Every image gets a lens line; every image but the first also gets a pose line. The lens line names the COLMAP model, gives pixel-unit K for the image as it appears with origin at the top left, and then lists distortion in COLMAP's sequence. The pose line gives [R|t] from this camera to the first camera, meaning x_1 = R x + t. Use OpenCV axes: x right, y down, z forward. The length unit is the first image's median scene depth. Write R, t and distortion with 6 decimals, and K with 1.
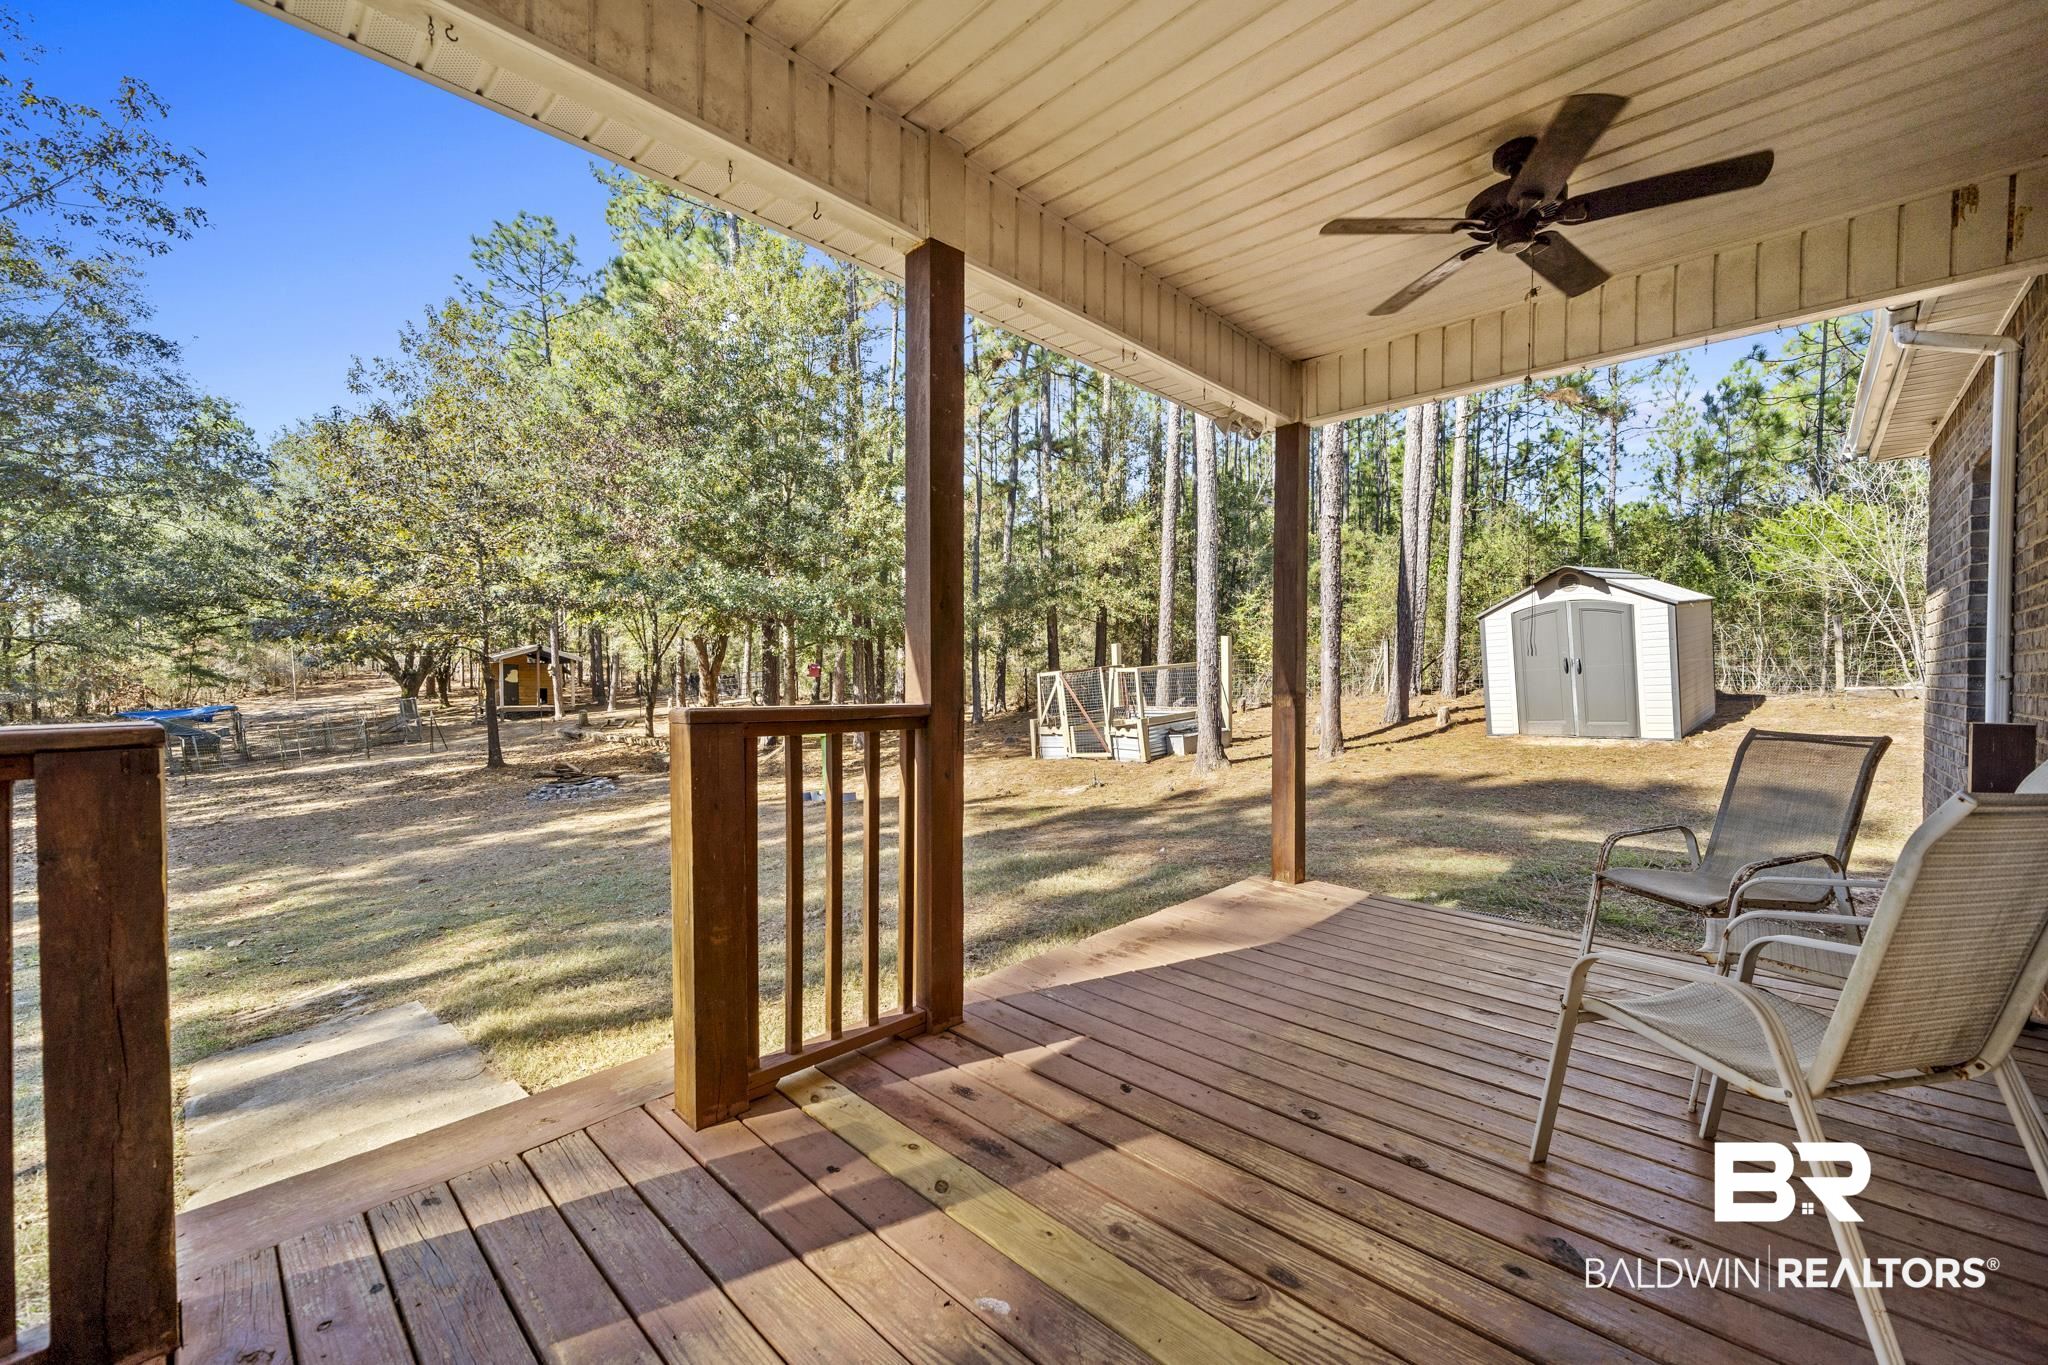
lens RADIAL K [[827.8, 0, 1042.5], [0, 827.8, 697.3], [0, 0, 1]] dist [-0.000492, -0.000472]
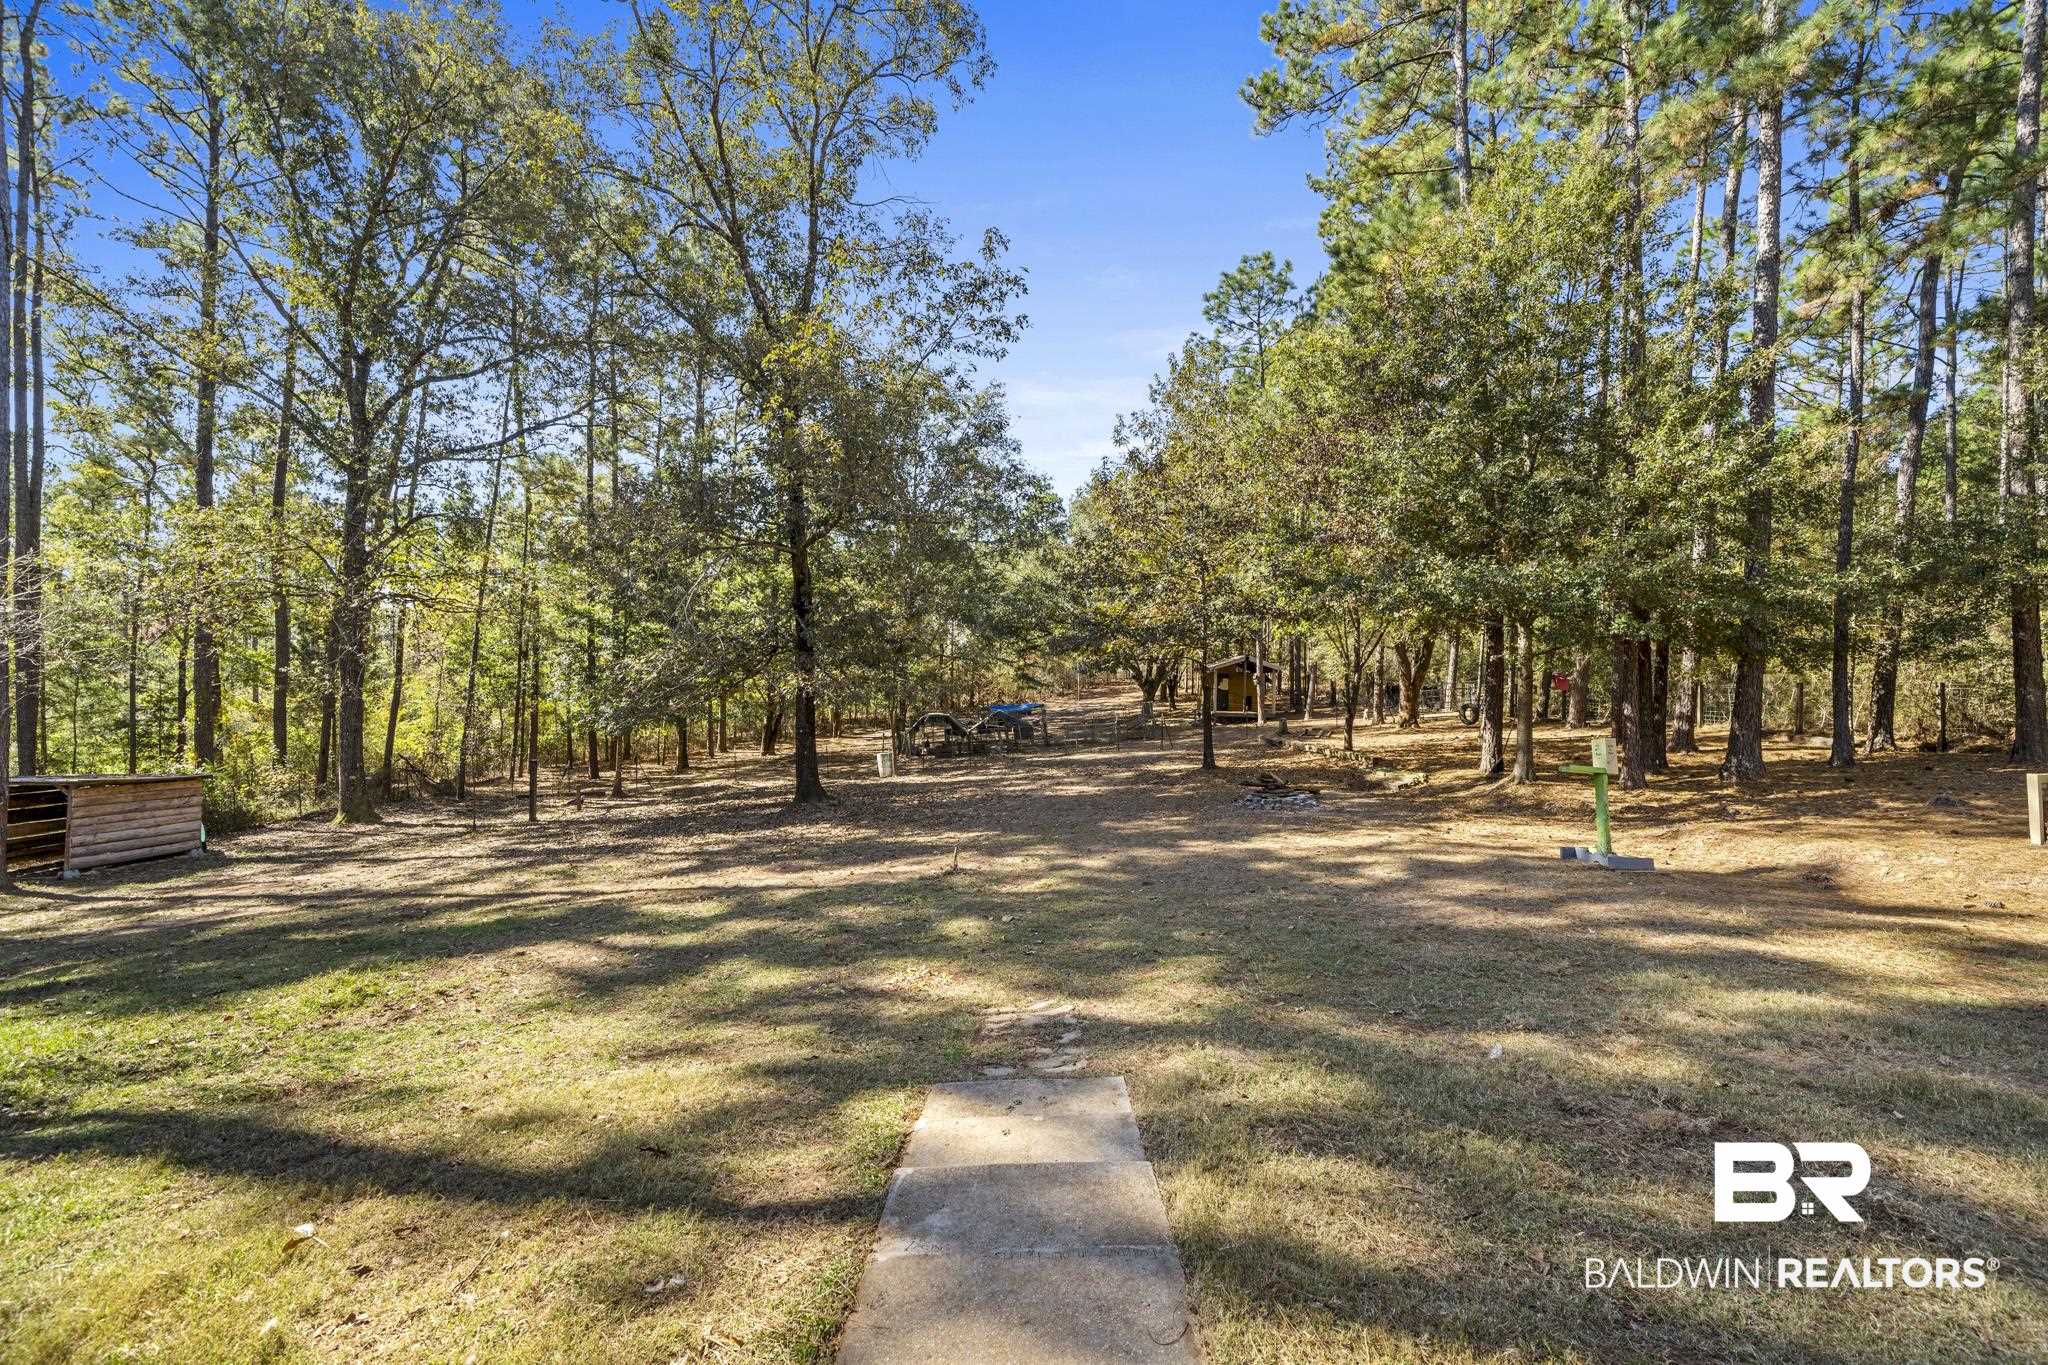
lens RADIAL K [[827.8, 0, 1019.4], [0, 827.8, 689.5], [0, 0, 1]] dist [-0.000492, -0.000472]
pose [[0.688893, 0.017705, -0.724647, -0.056053], [-0.033351, 0.999417, -0.007286, -0.002304], [0.724096, 0.029187, 0.689082, 0.082347]]
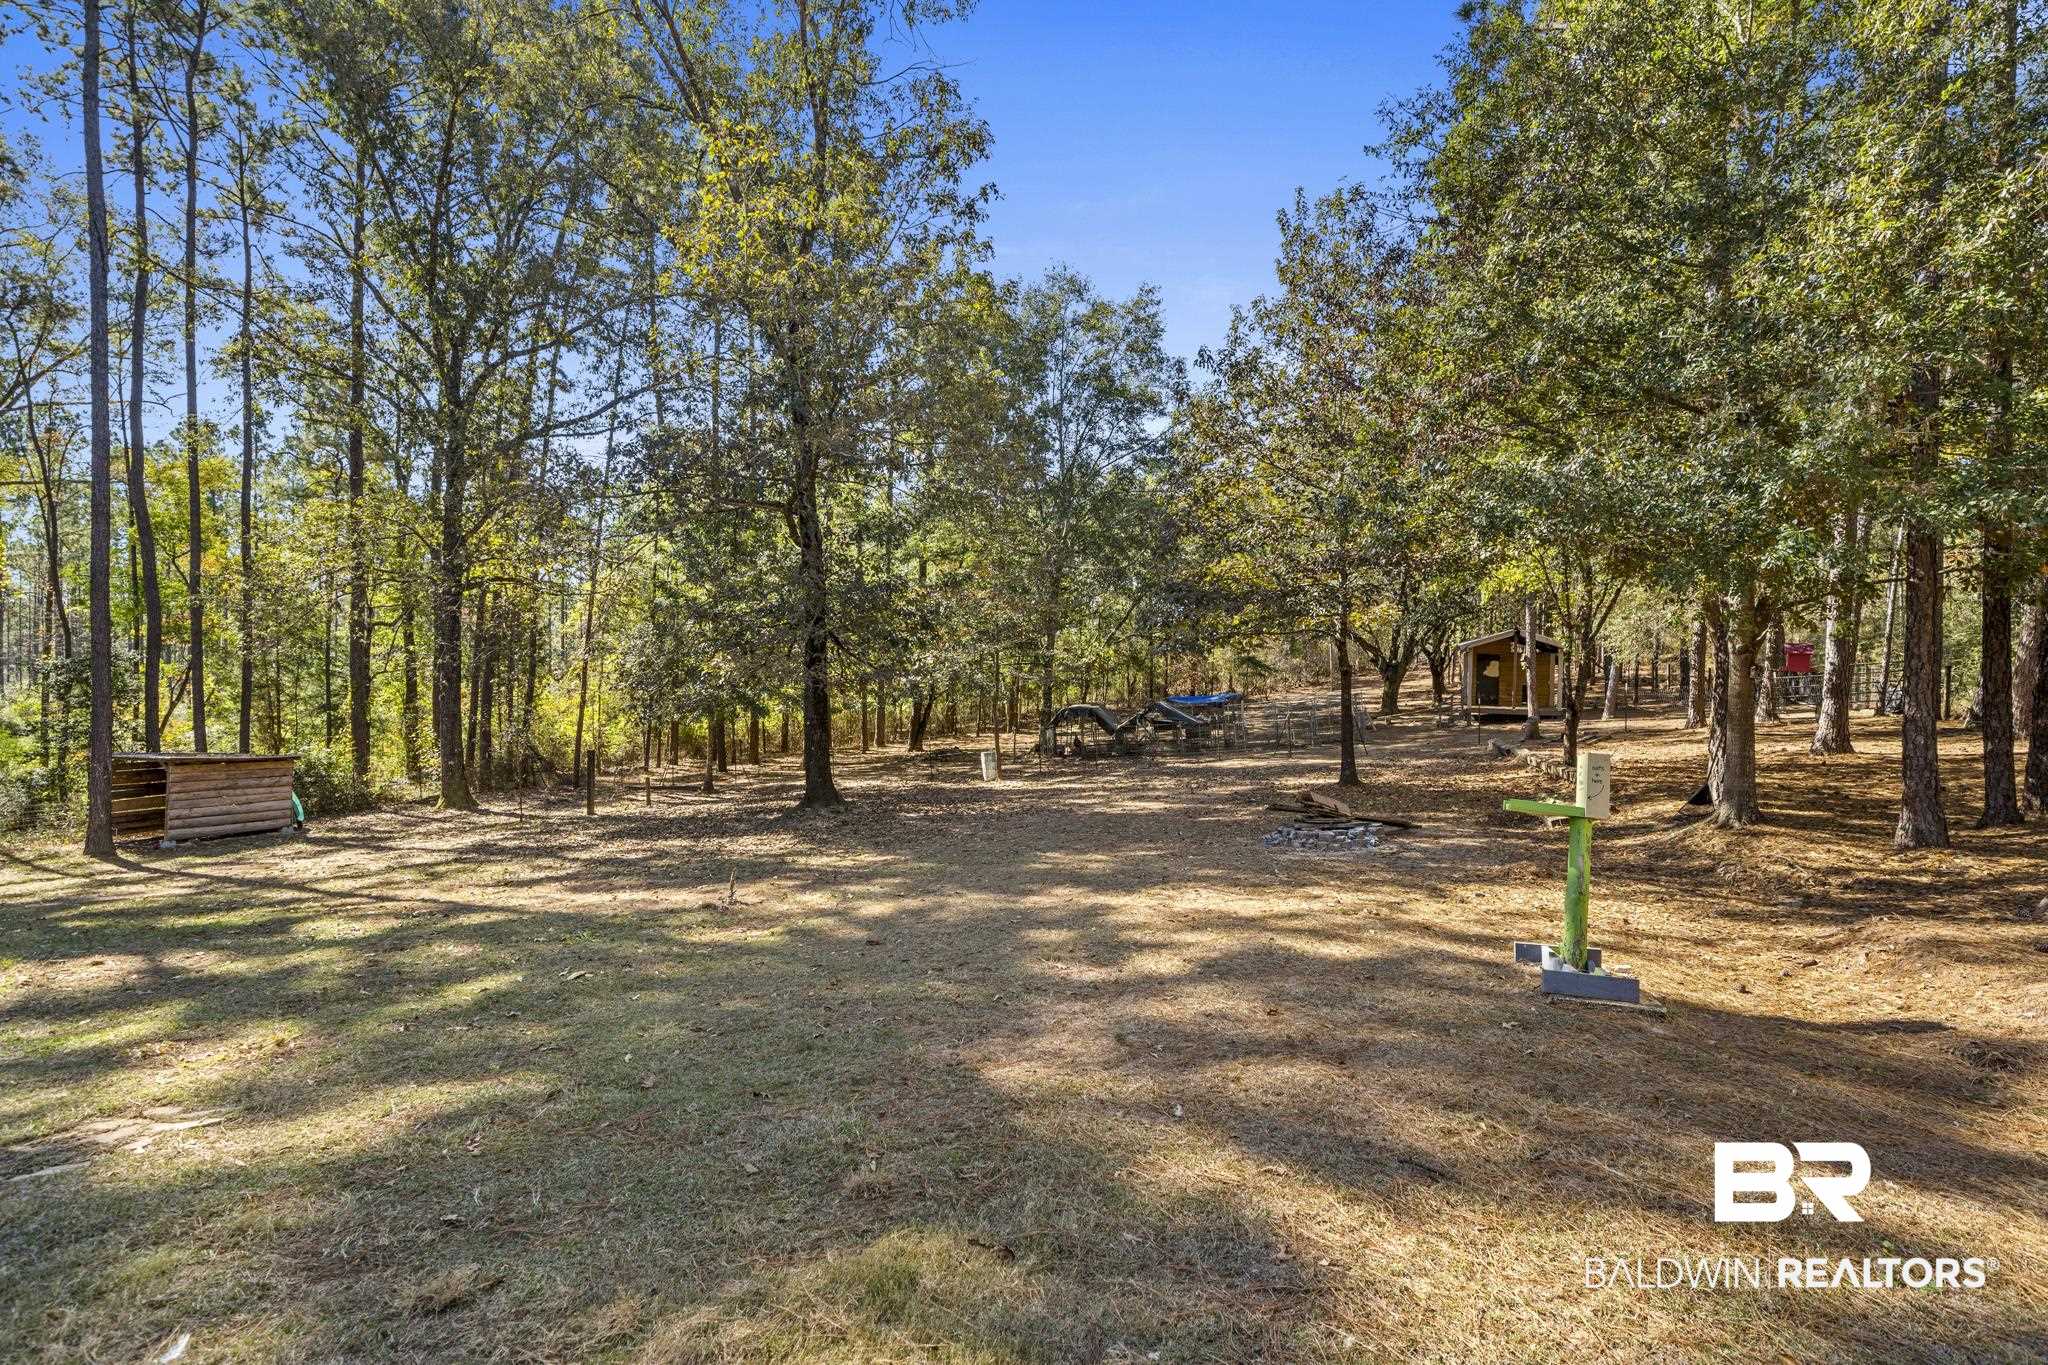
lens RADIAL K [[984.2, 0, 1013.7], [0, 984.2, 686.7], [0, 0, 1]] dist [-0.003624, -0.000526]
pose [[0.423609, 0.027487, -0.905428, 0.035168], [-0.035592, 0.999273, 0.013684, -0.009685], [0.905146, 0.026430, 0.424279, 0.342456]]
